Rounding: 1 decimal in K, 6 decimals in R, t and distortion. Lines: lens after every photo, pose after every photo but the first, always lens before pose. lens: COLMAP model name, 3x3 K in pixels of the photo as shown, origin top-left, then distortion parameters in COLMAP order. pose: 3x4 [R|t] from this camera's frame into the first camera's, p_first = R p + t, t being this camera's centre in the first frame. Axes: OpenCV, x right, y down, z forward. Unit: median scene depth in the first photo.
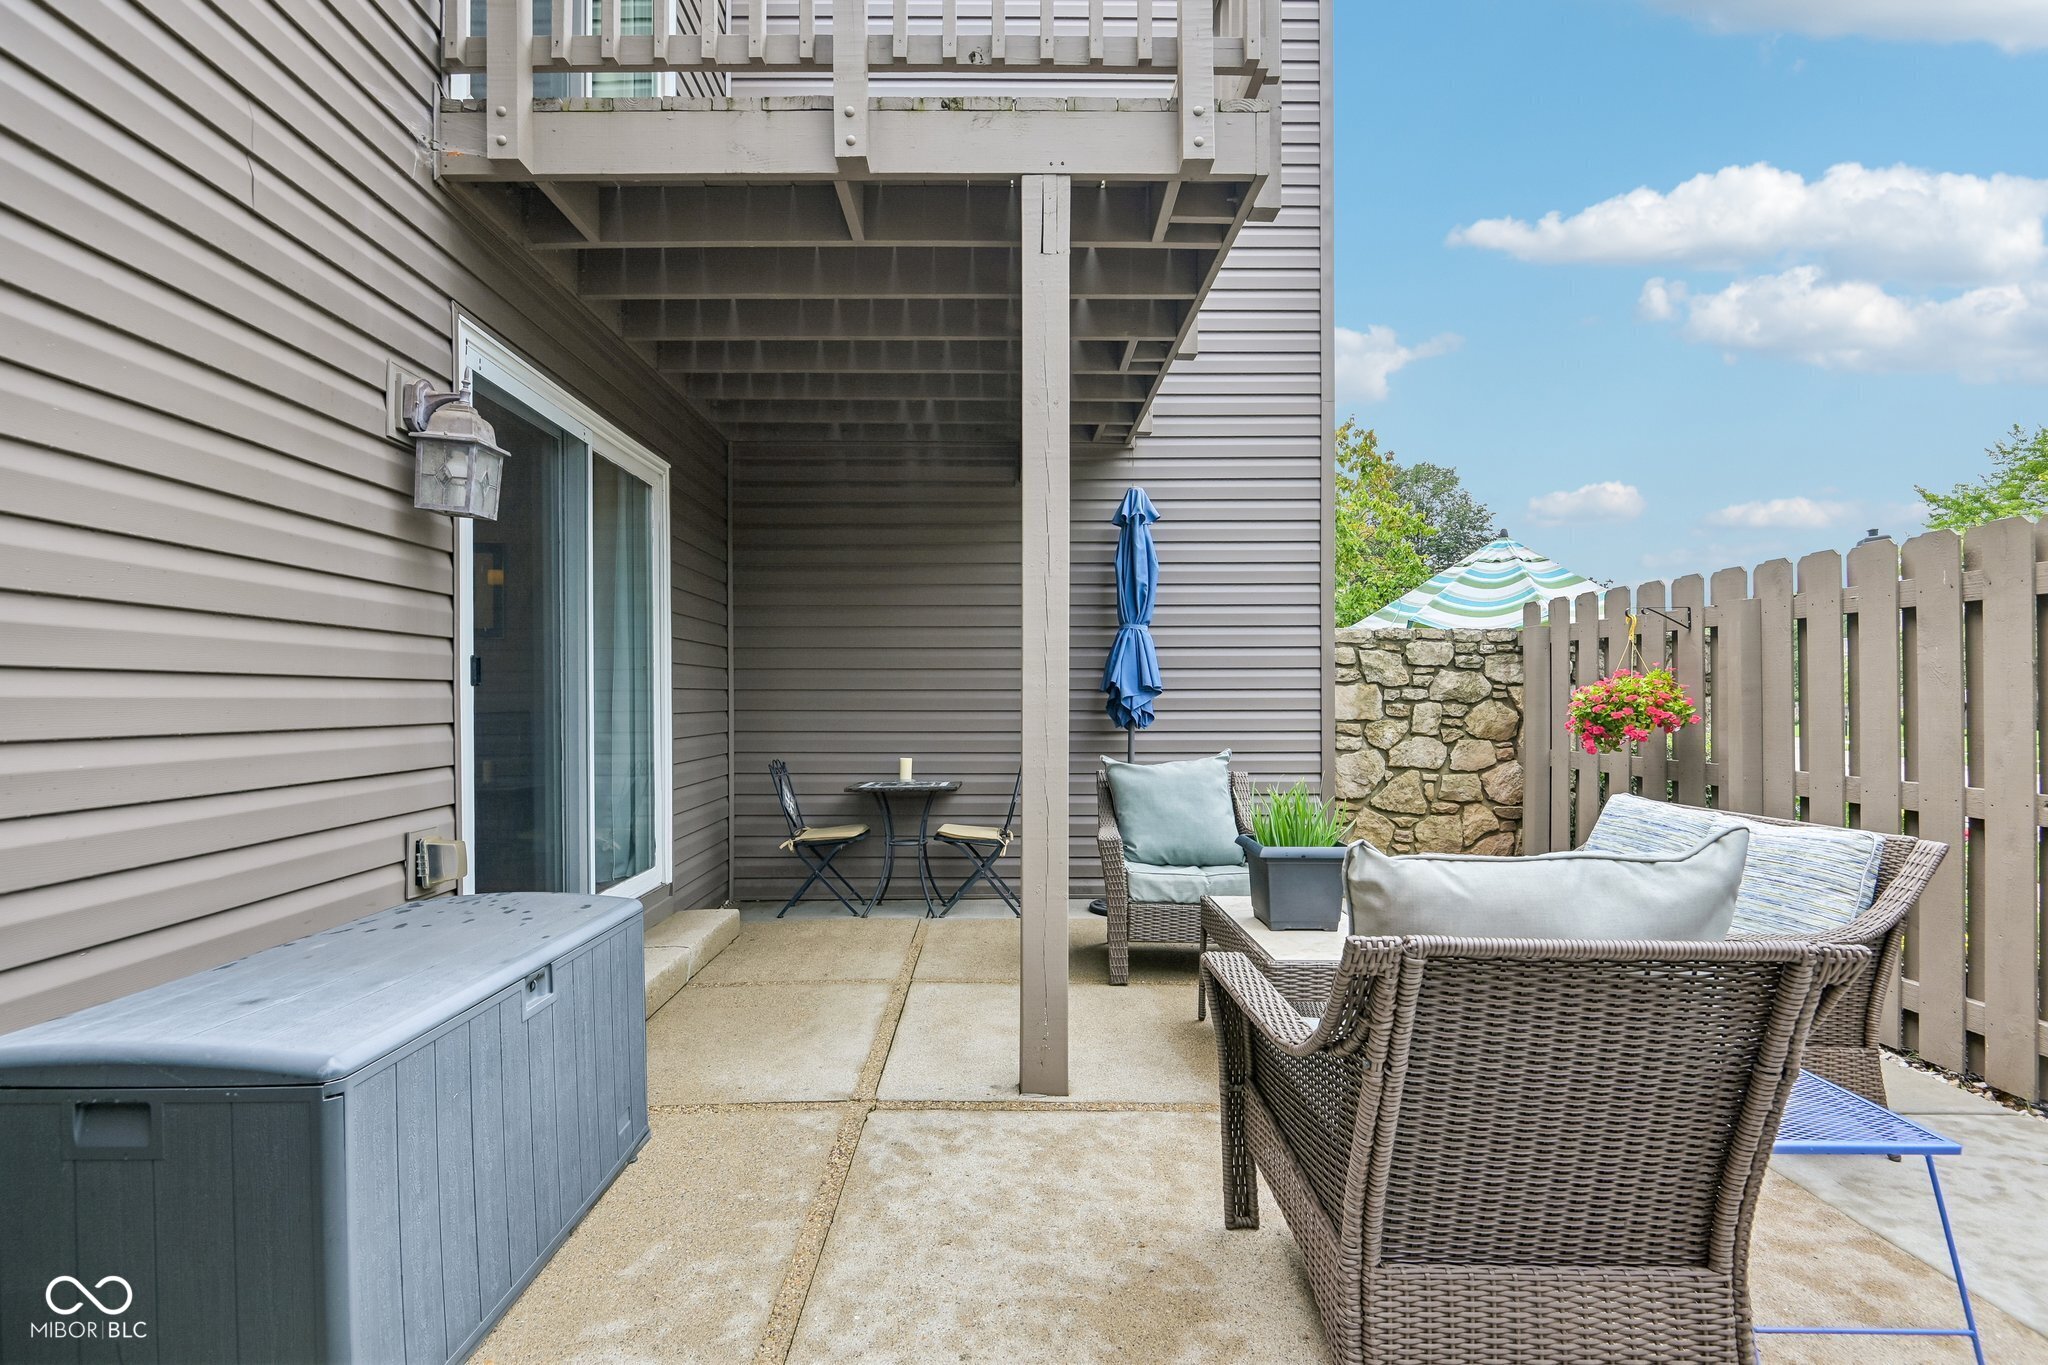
lens RADIAL K [[977.1, 0, 1025.8], [0, 977.1, 691.2], [0, 0, 1]] dist [-0.004274, -0.000753]
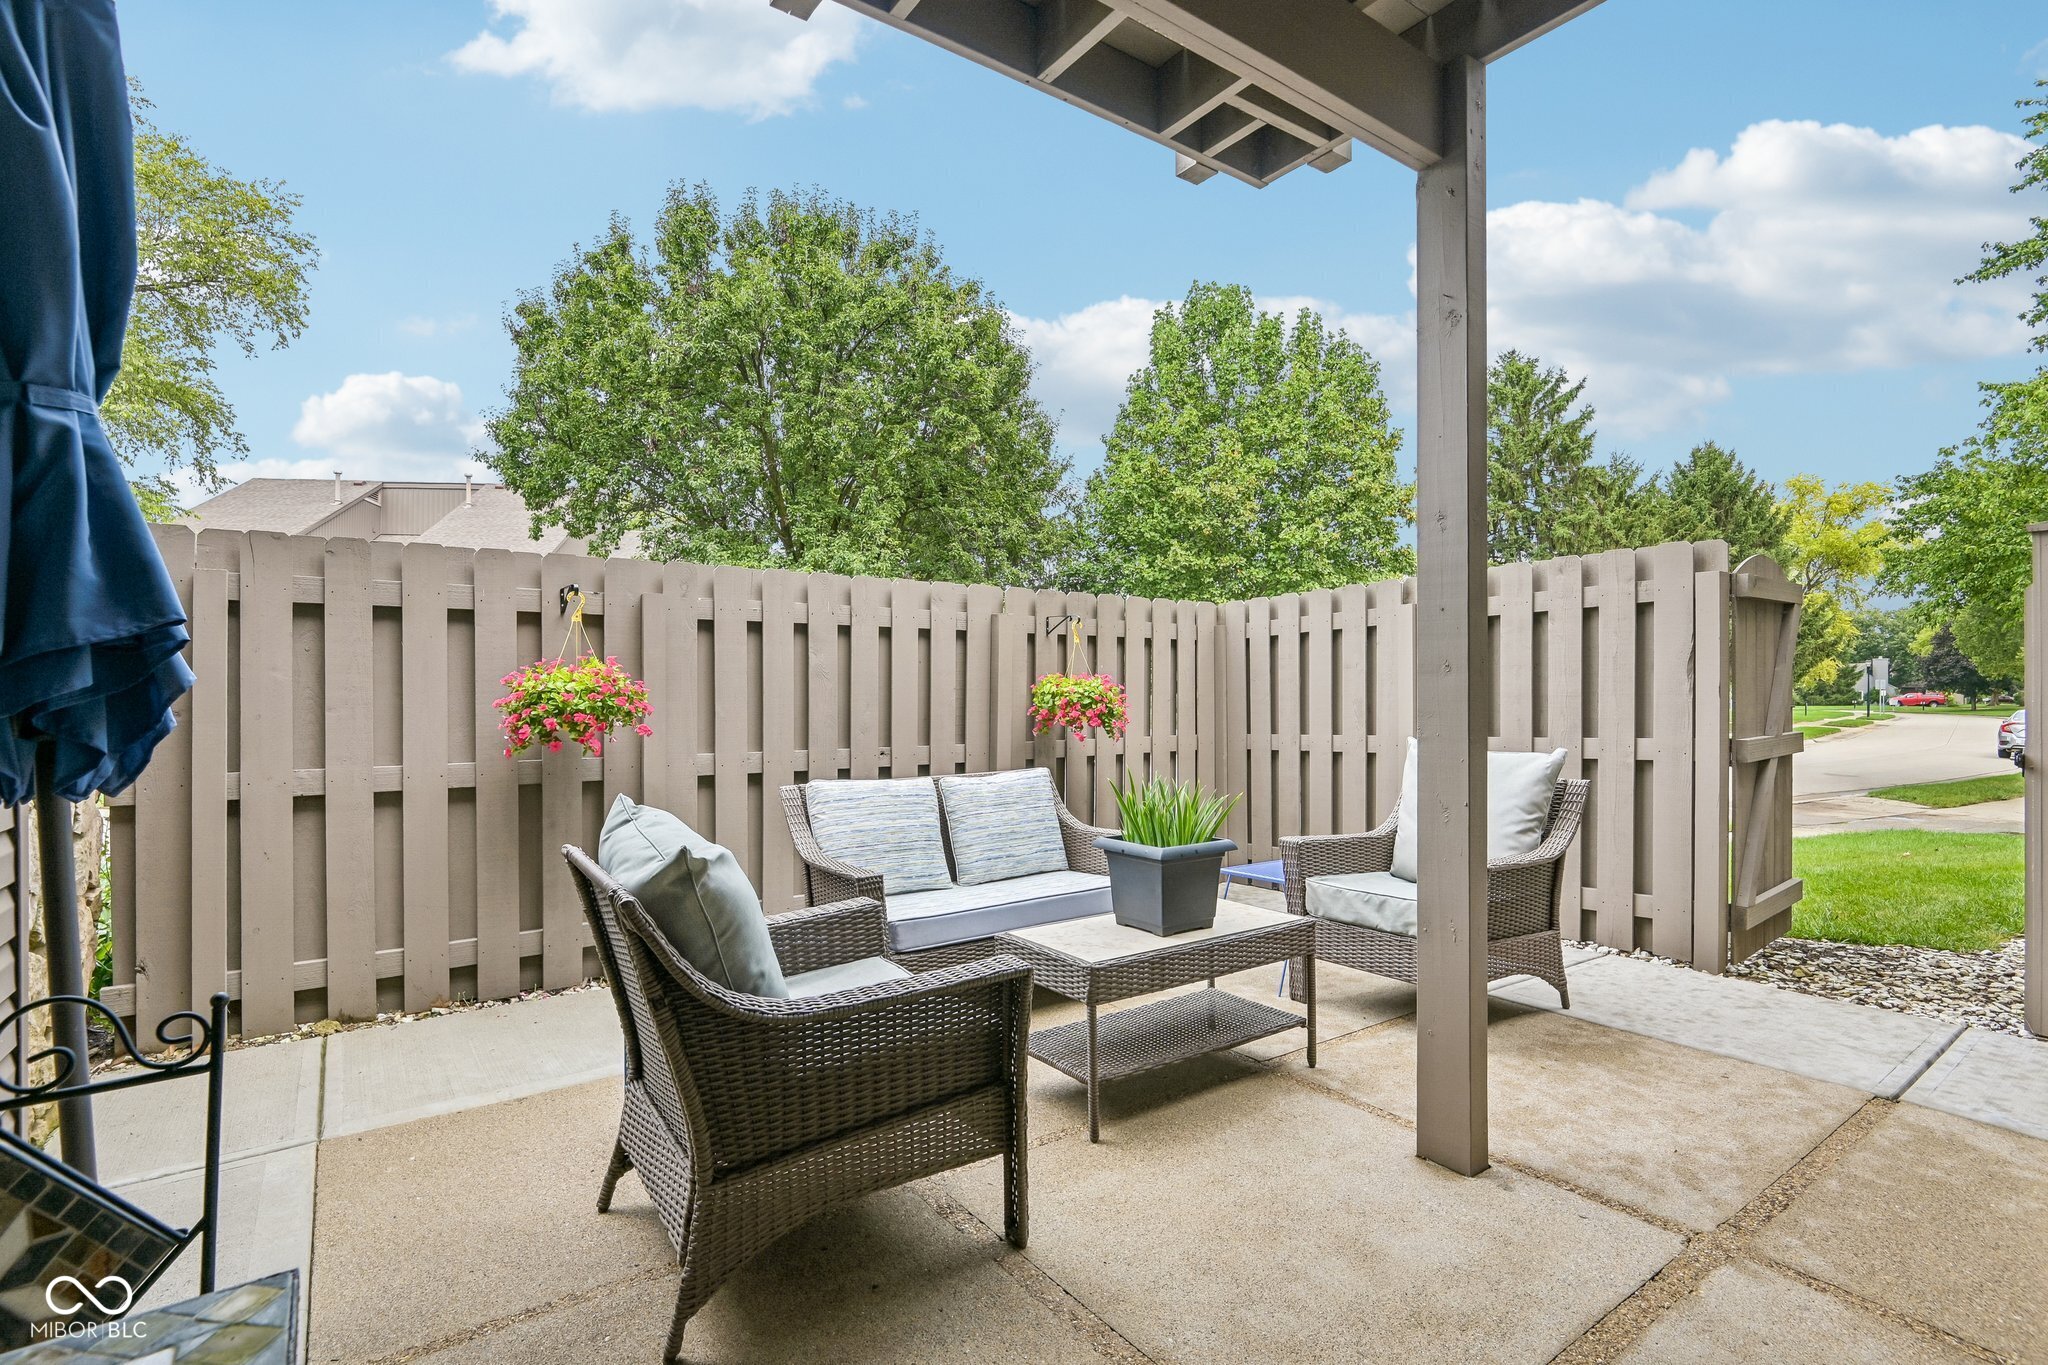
lens RADIAL K [[977.1, 0, 1026.2], [0, 977.1, 691.3], [0, 0, 1]] dist [-0.004274, -0.000753]
pose [[-0.574966, 0.006791, 0.818149, -0.444729], [0.000766, 0.999970, -0.007761, 0.014833], [-0.818177, -0.003836, -0.574954, 1.749074]]
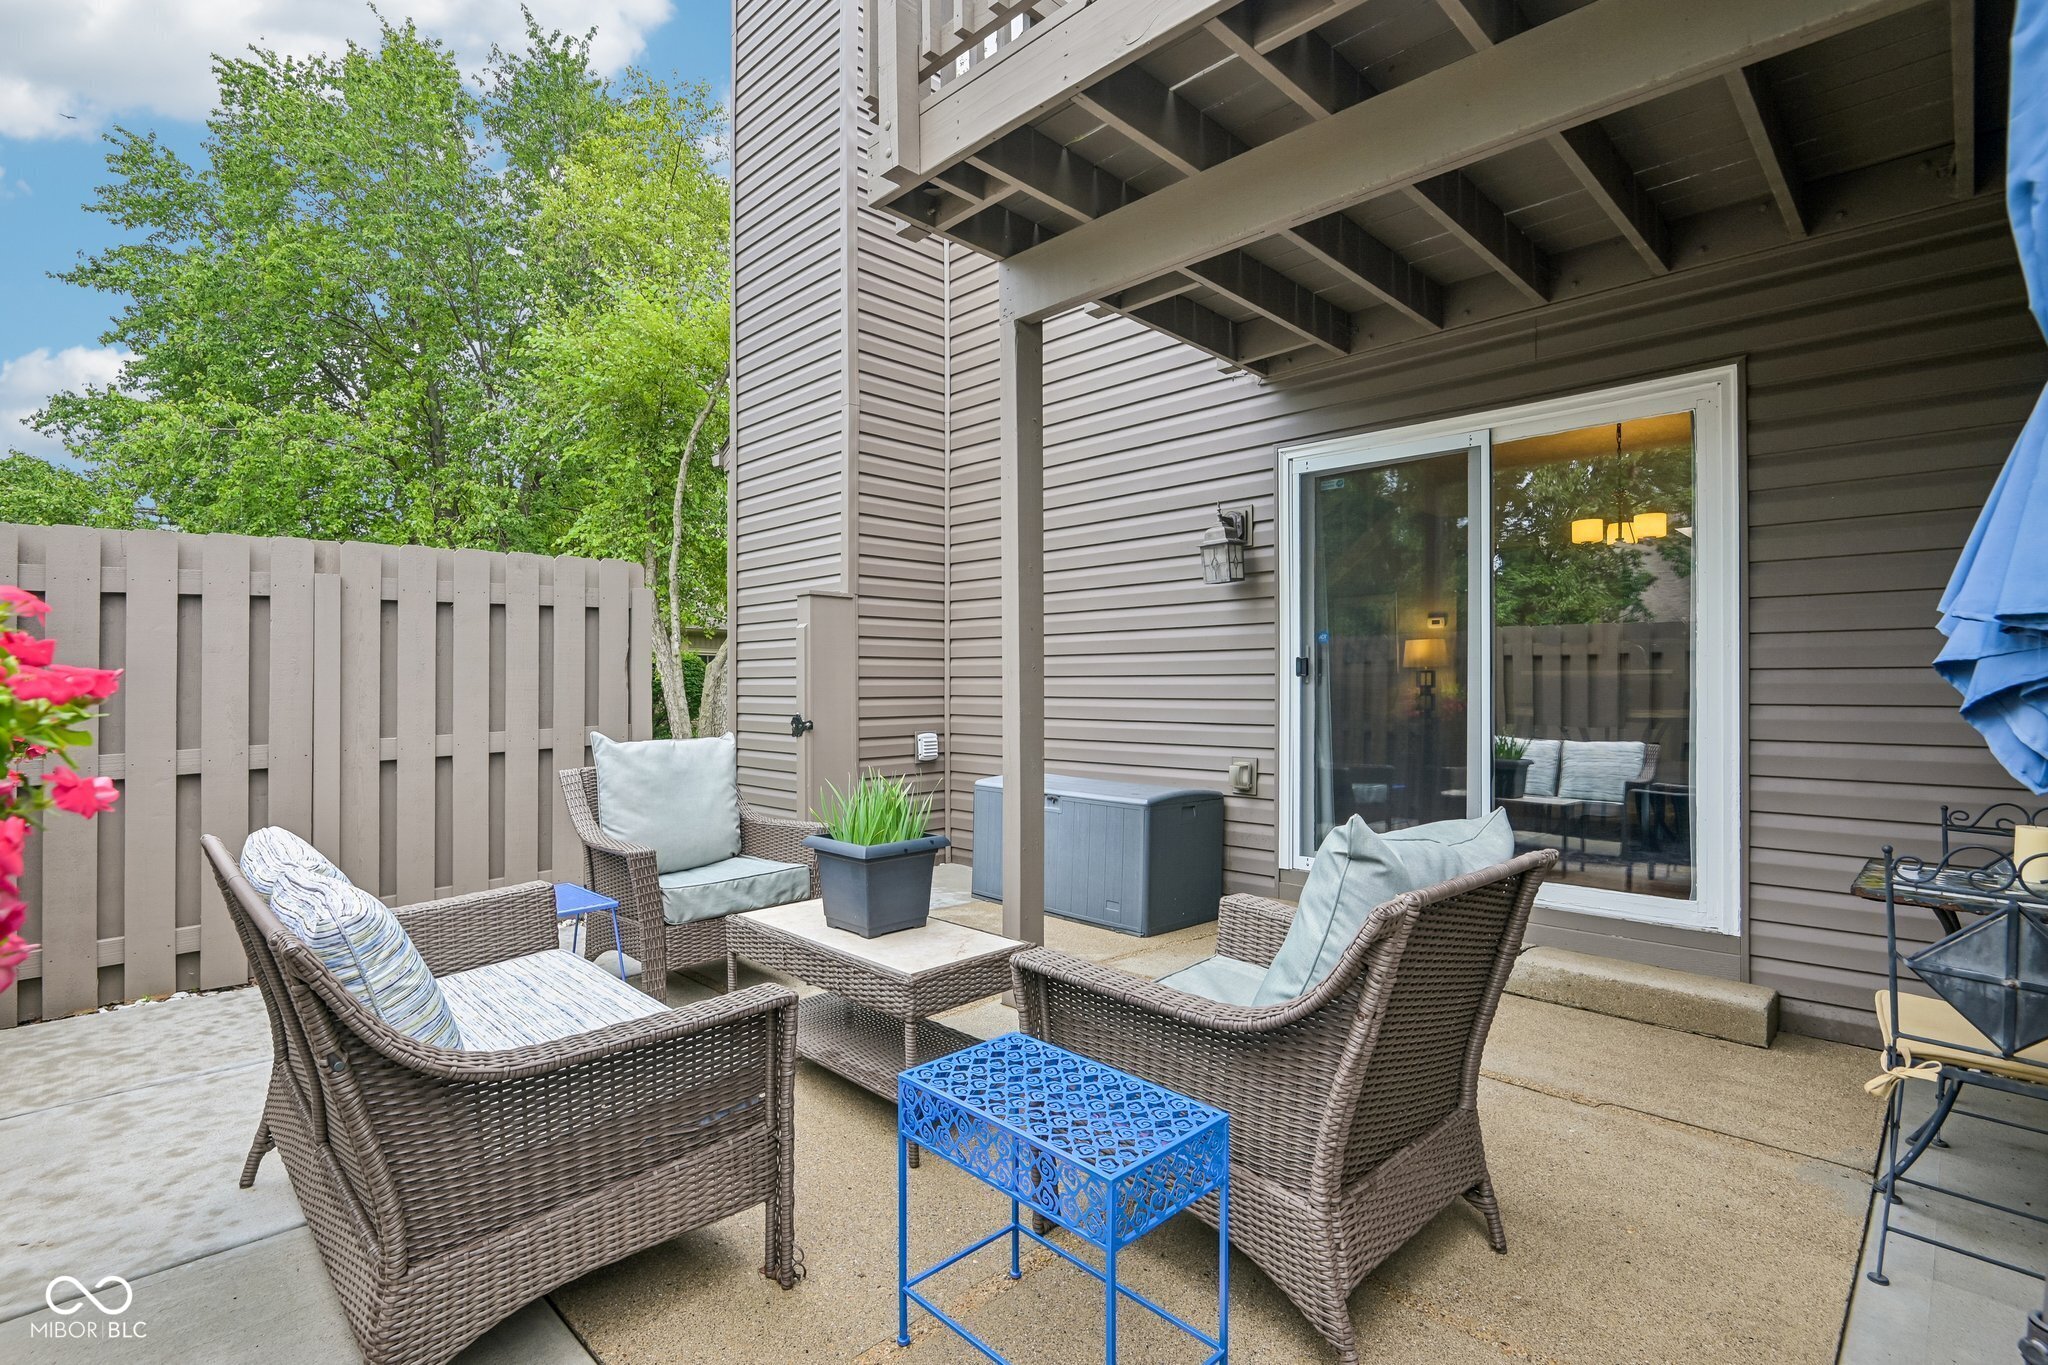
lens RADIAL K [[977.1, 0, 1029.2], [0, 977.1, 677.3], [0, 0, 1]] dist [-0.004274, -0.000753]
pose [[-0.708593, 0.004496, -0.705603, 0.857122], [0.005874, 0.999983, 0.000473, -0.007798], [0.705593, -0.003810, -0.708608, 1.832278]]
